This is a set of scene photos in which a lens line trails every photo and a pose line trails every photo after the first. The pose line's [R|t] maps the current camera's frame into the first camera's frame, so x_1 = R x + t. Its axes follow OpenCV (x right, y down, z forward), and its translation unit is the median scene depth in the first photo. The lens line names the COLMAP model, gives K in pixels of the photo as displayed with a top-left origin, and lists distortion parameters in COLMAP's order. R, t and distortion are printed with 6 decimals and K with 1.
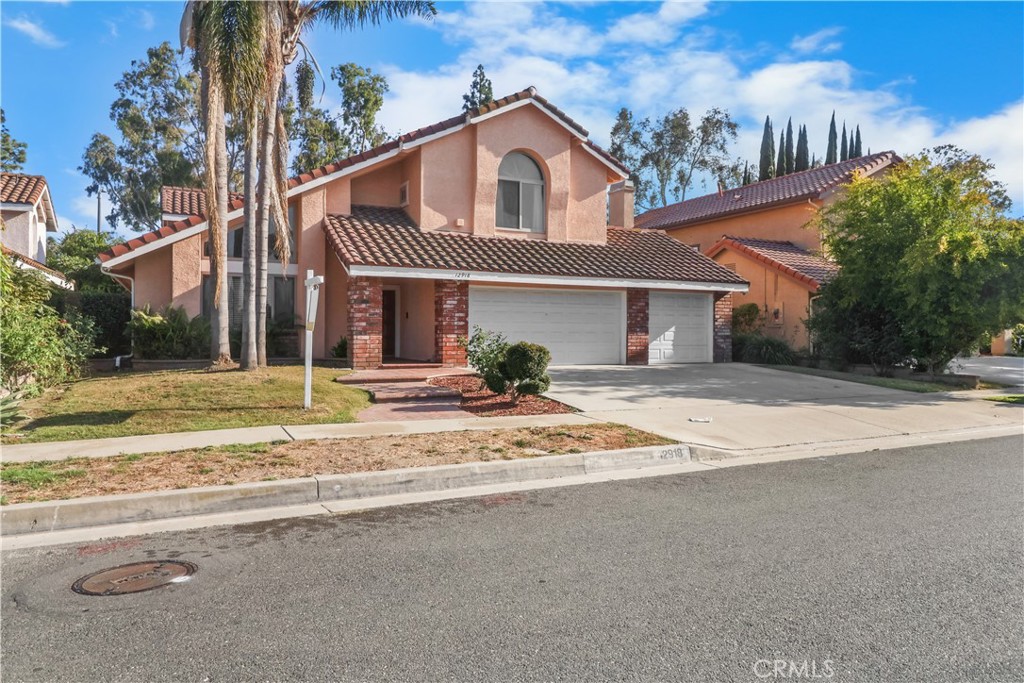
lens RADIAL K [[718.0, 0, 511.3], [0, 718.0, 338.7], [0, 0, 1]] dist [-0.001043, 0.002570]
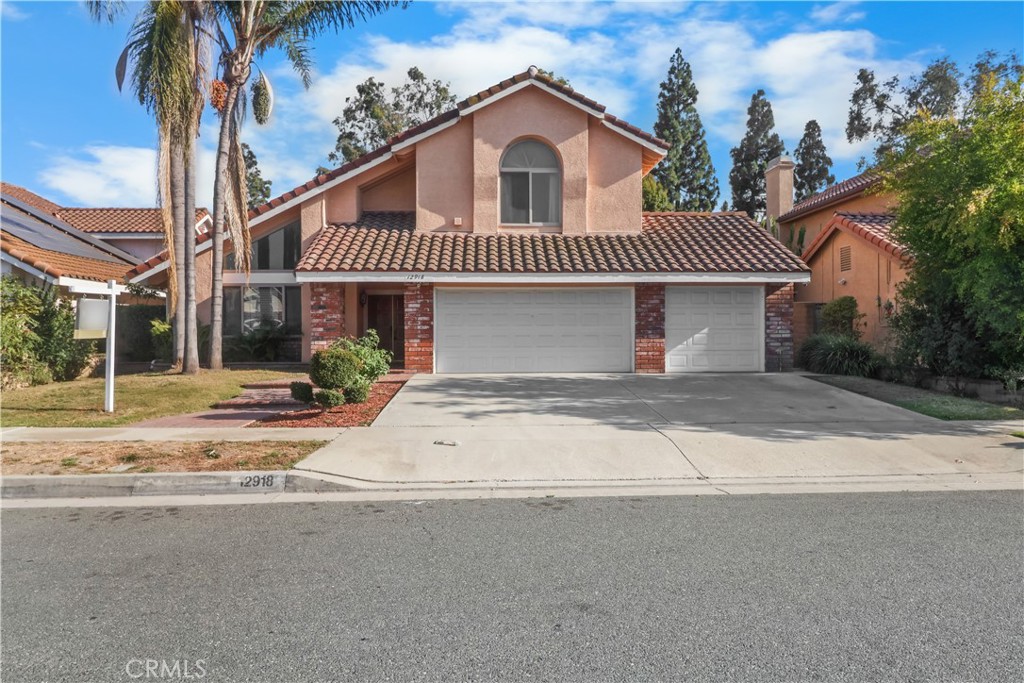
lens RADIAL K [[718.0, 0, 511.9], [0, 718.0, 344.2], [0, 0, 1]] dist [-0.001043, 0.002570]
pose [[0.908891, -0.003125, -0.417023, 0.378096], [0.004621, 0.999986, 0.002576, -0.001144], [0.417009, -0.004268, 0.908892, 0.158062]]
